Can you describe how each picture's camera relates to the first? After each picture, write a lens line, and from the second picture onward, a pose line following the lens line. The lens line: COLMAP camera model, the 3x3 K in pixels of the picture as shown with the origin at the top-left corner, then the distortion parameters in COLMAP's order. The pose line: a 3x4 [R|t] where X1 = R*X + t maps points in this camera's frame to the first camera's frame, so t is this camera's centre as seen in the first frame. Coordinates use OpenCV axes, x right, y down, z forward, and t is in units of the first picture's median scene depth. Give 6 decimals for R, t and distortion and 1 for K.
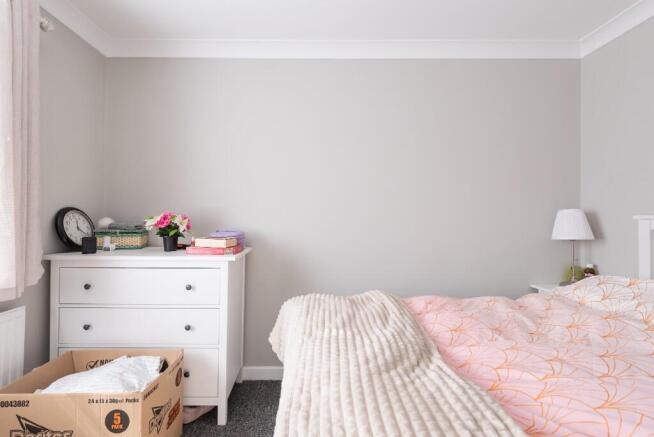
lens RADIAL K [[289.3, 0, 327.0], [0, 289.3, 218.5], [0, 0, 1]] dist [-0.000269, -0.000051]
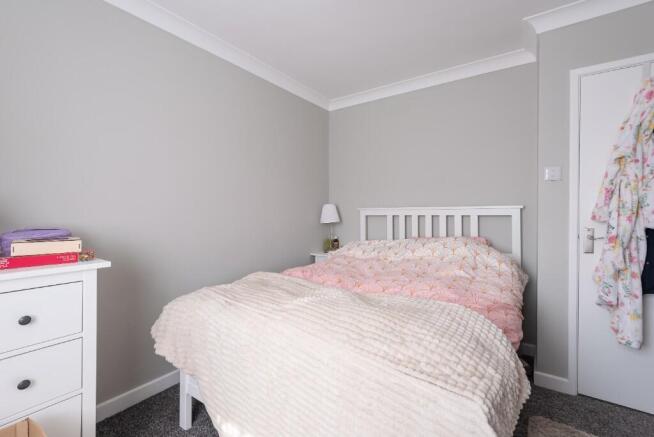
lens RADIAL K [[289.3, 0, 327.0], [0, 289.3, 218.5], [0, 0, 1]] dist [-0.000269, -0.000051]
pose [[0.590379, -0.029245, 0.806596, -0.512409], [0.004275, 0.999443, 0.033108, -0.005842], [-0.807115, -0.016098, 0.590175, 0.049758]]
